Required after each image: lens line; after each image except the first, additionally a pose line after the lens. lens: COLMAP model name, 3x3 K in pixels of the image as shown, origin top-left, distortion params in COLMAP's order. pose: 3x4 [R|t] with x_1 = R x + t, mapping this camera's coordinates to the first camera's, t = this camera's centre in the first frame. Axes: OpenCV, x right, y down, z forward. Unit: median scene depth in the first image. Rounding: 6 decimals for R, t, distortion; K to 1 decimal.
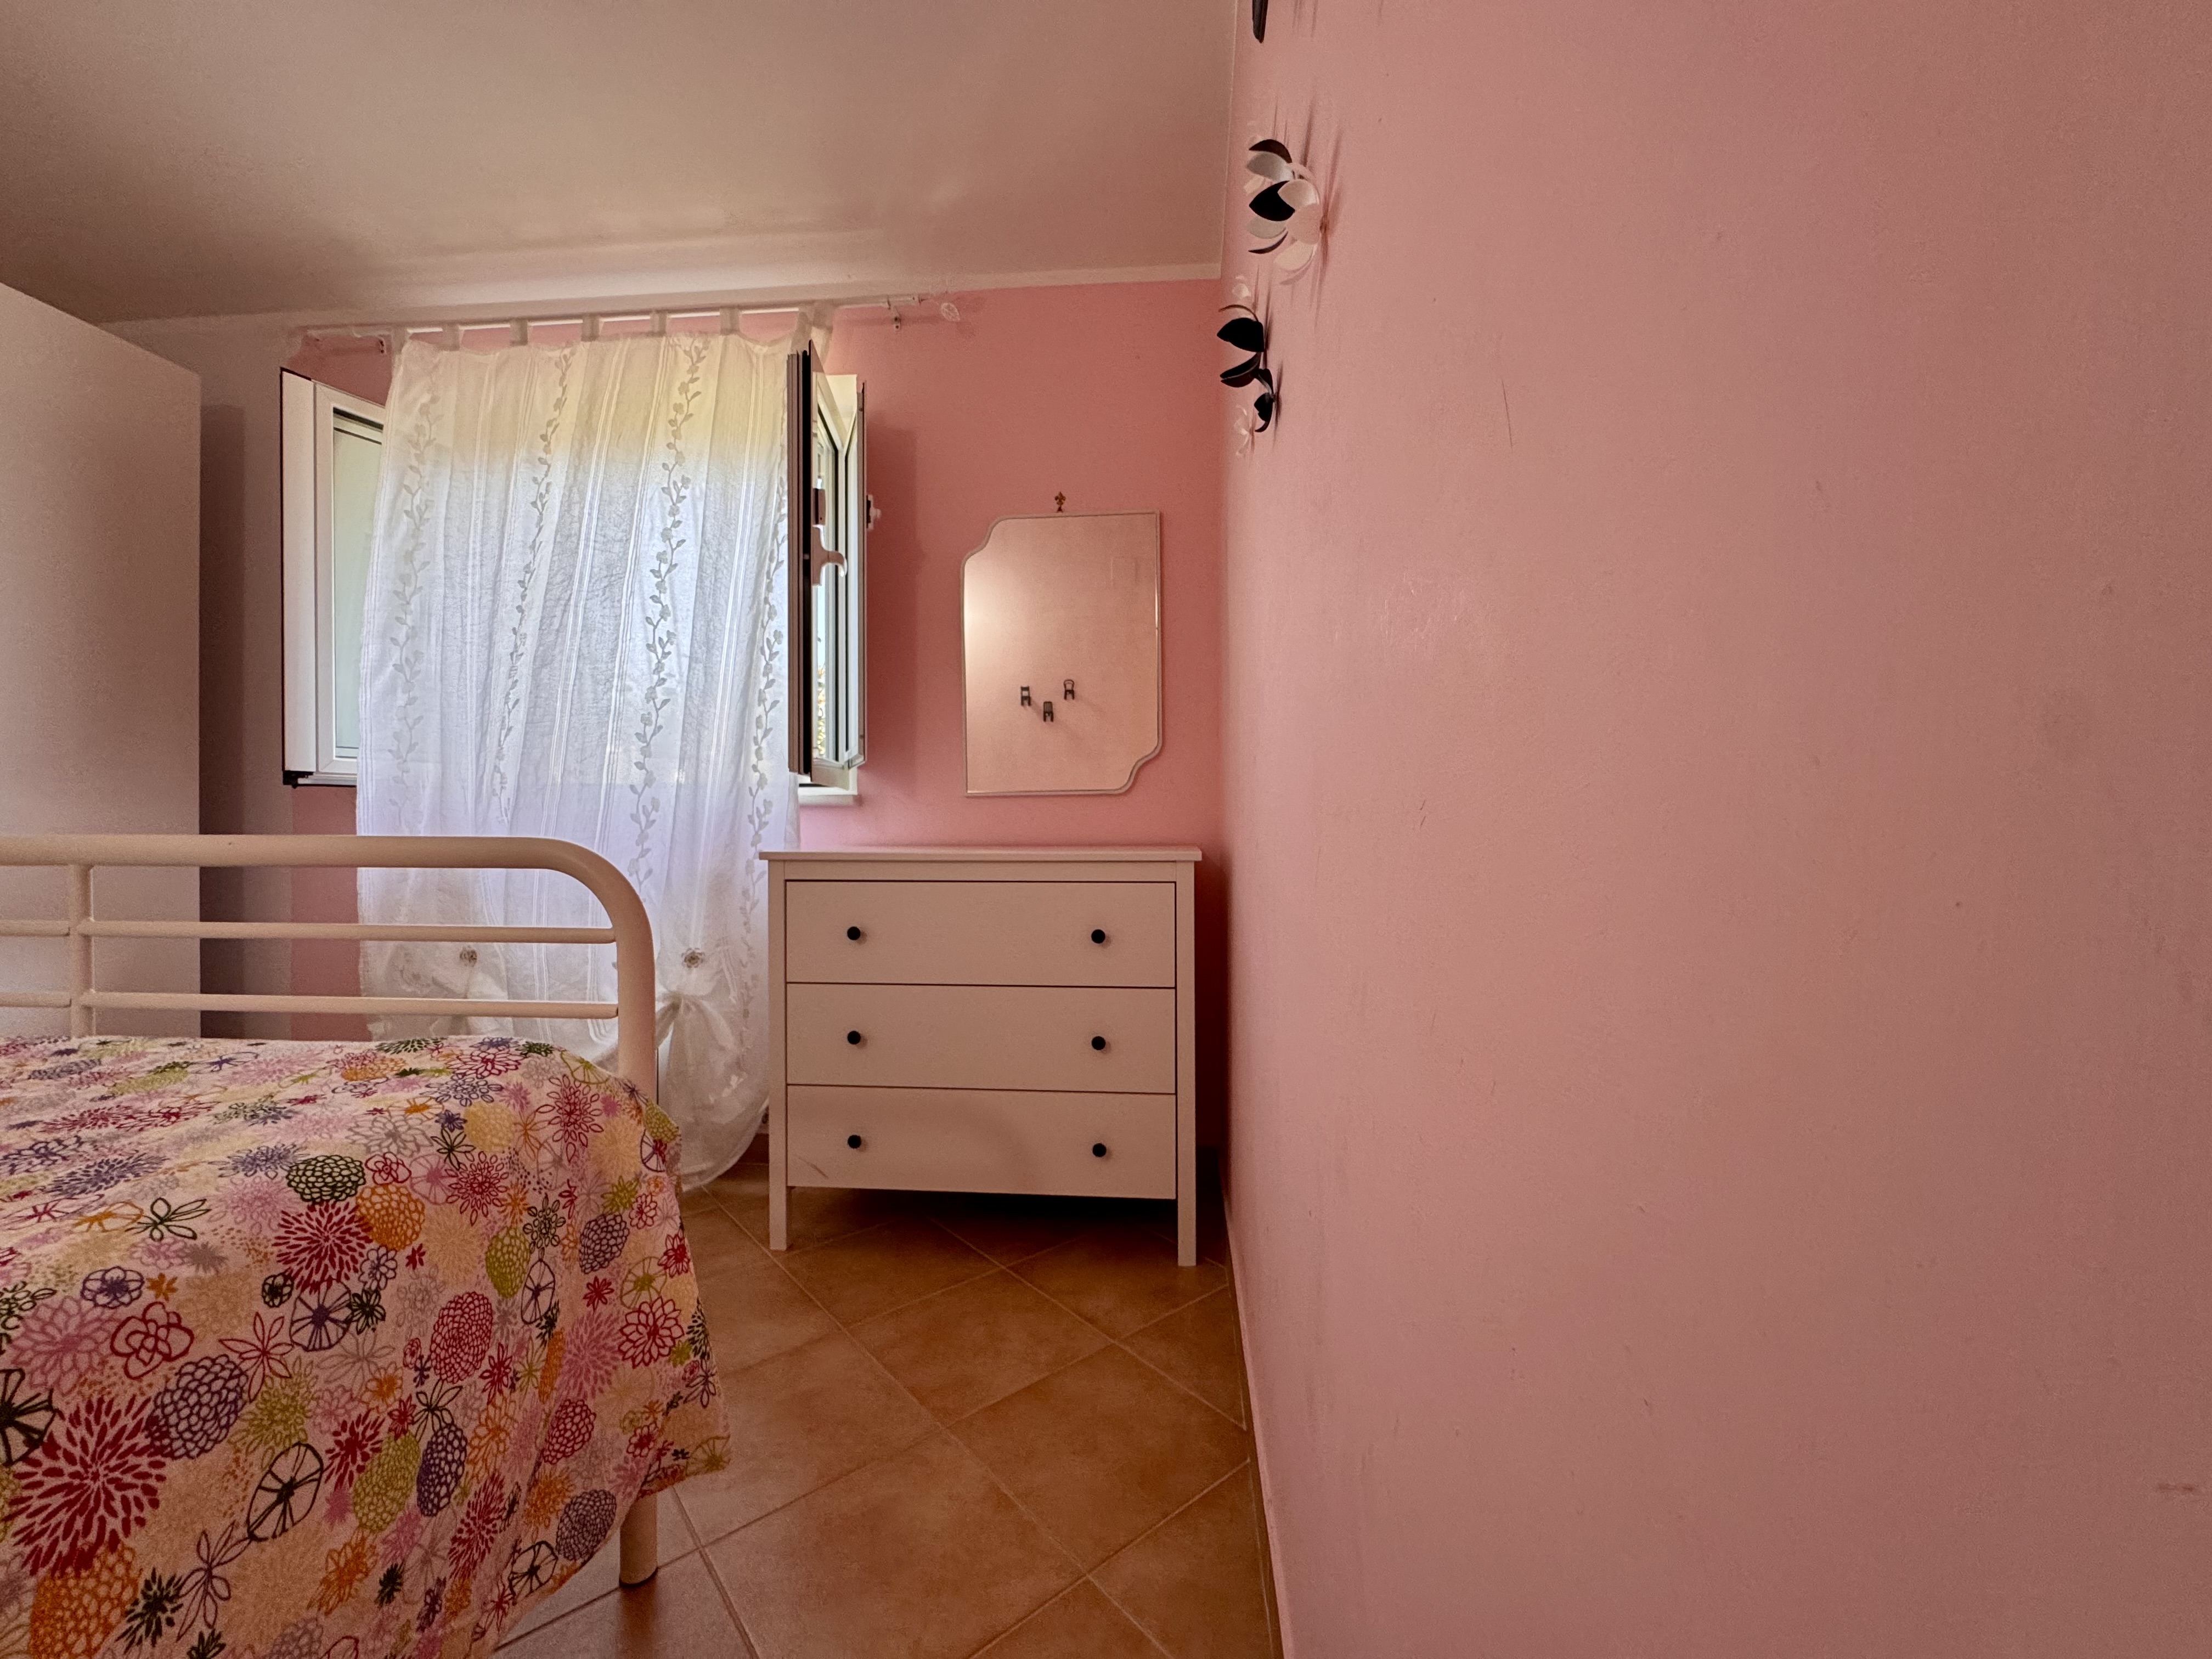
lens RADIAL K [[889.7, 0, 1106.0], [0, 889.7, 829.5], [0, 0, 1]] dist [-0.002553, 0.000129]
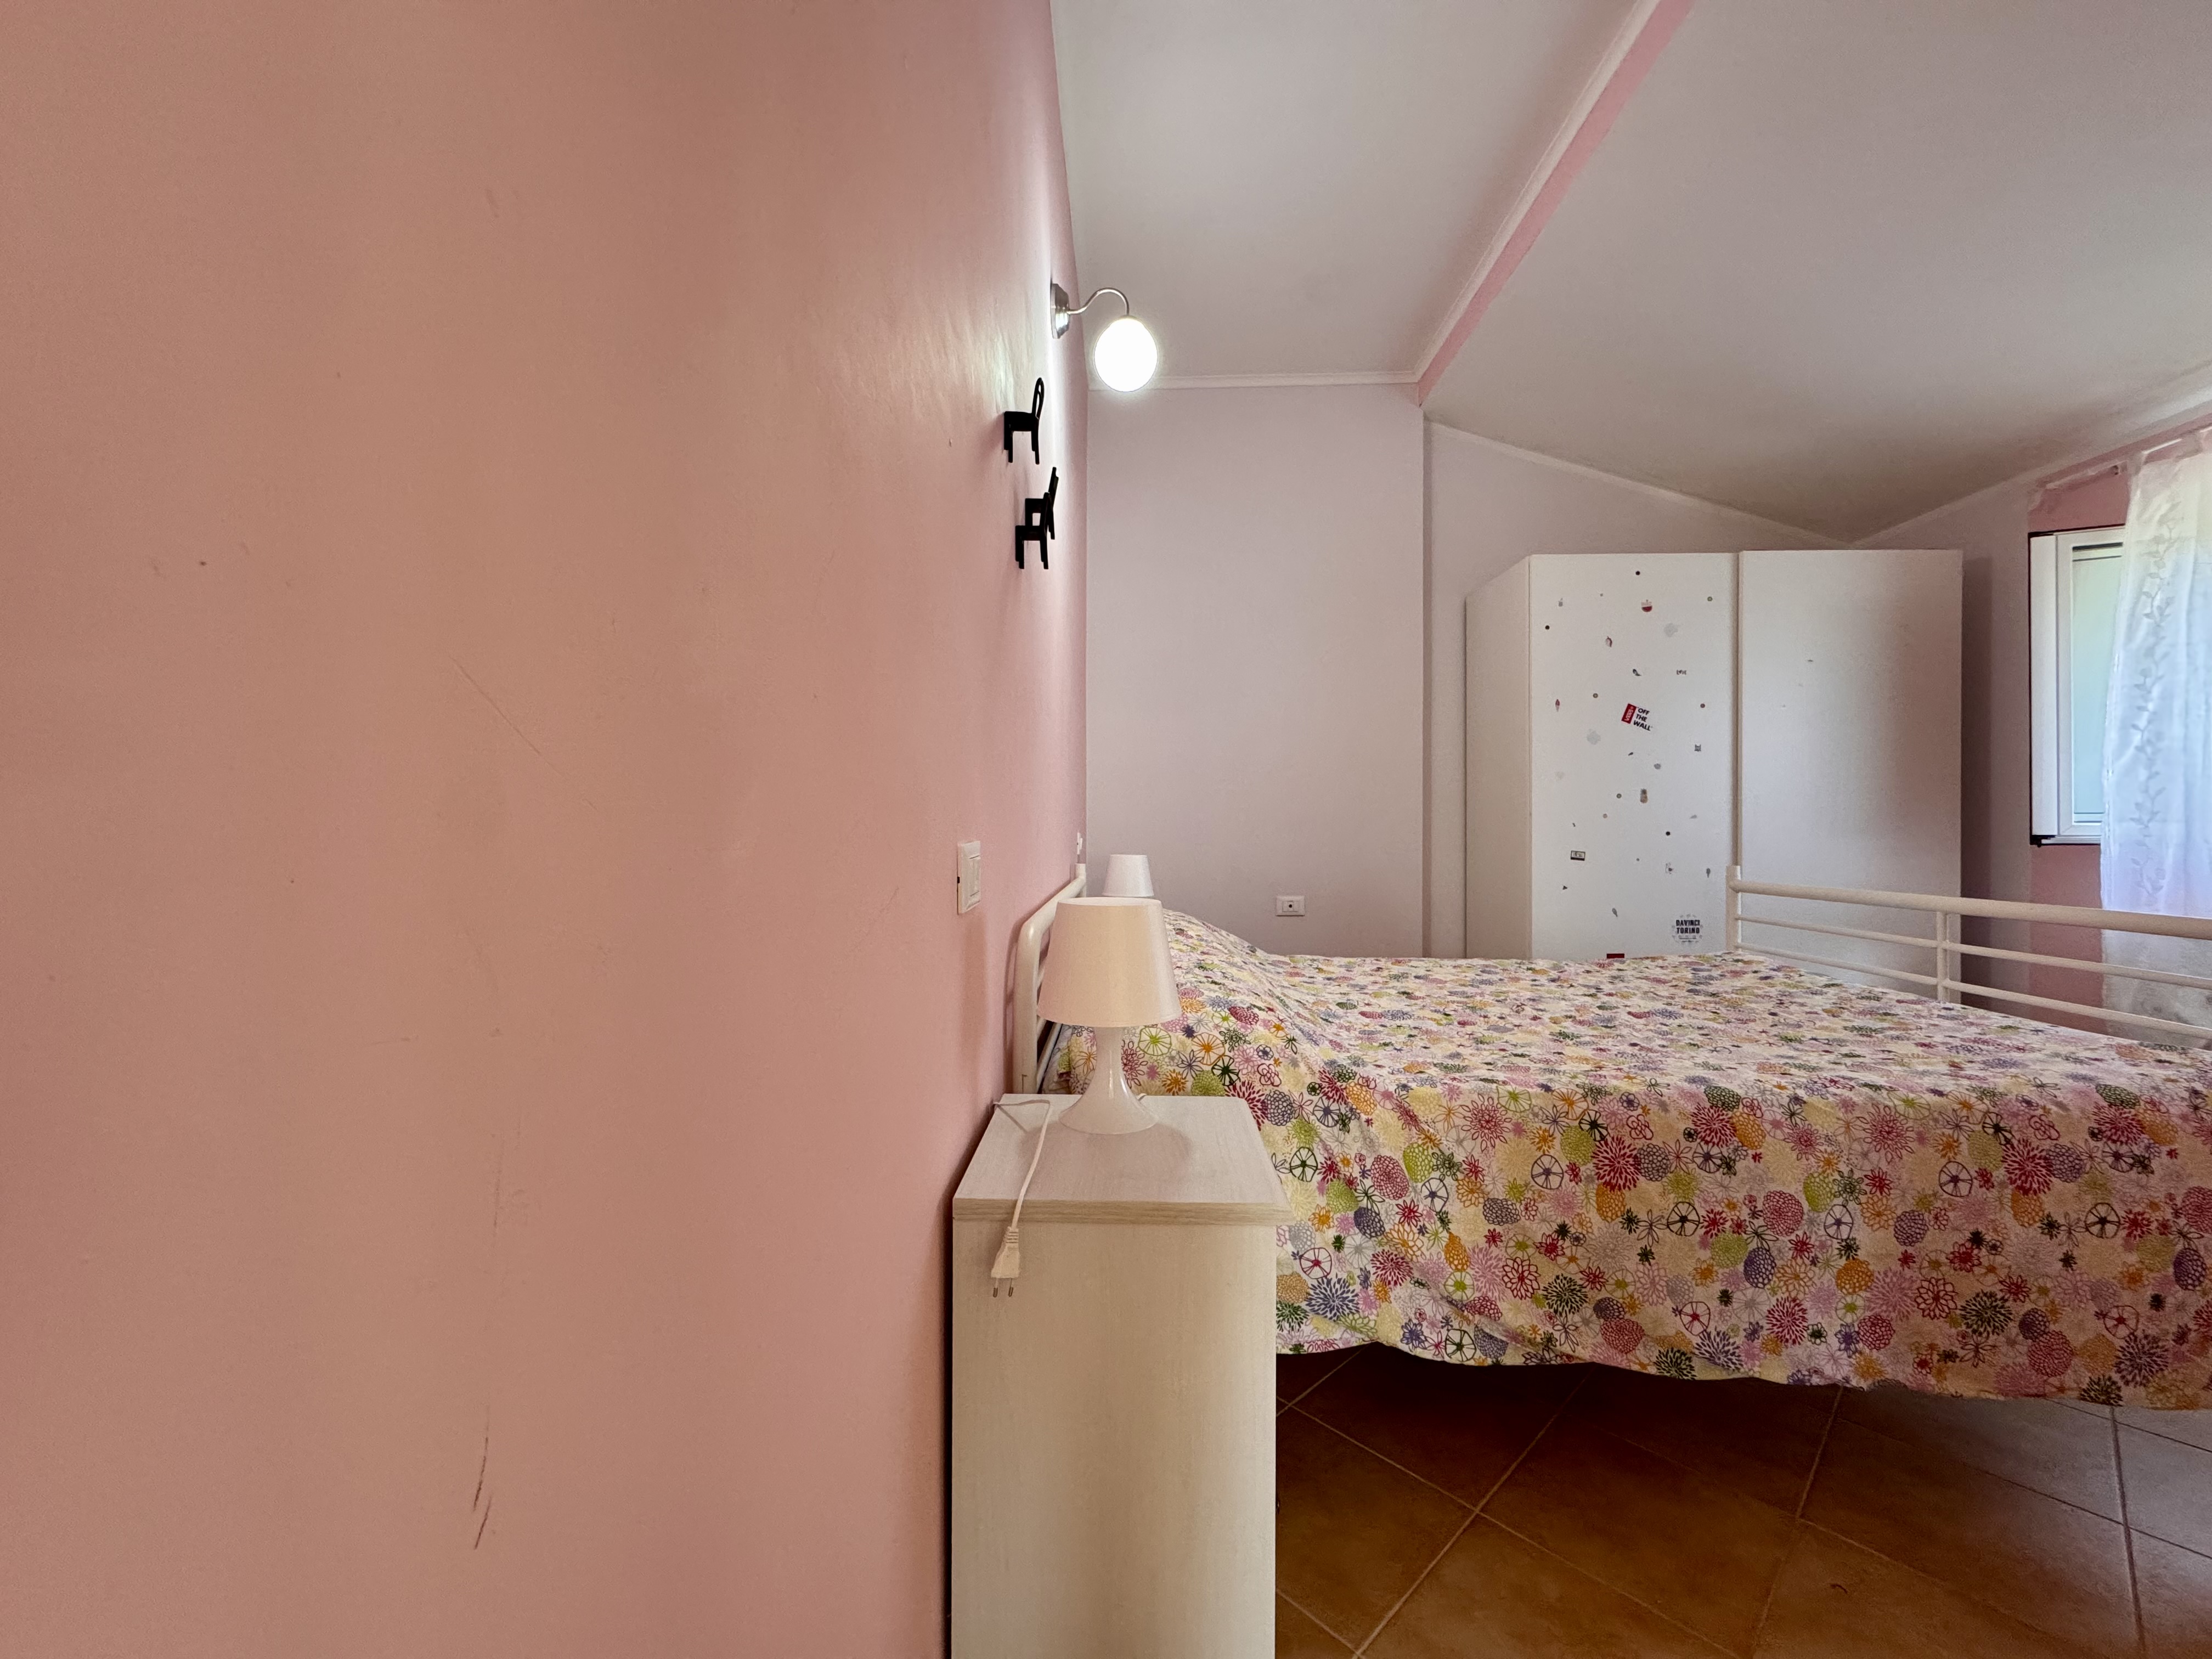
lens RADIAL K [[889.7, 0, 1106.0], [0, 889.7, 829.5], [0, 0, 1]] dist [-0.002553, 0.000129]
pose [[0.053043, -0.001676, -0.998591, 0.904863], [-0.010180, 0.999946, -0.002219, -0.161923], [0.998540, 0.010284, 0.053023, -1.259627]]
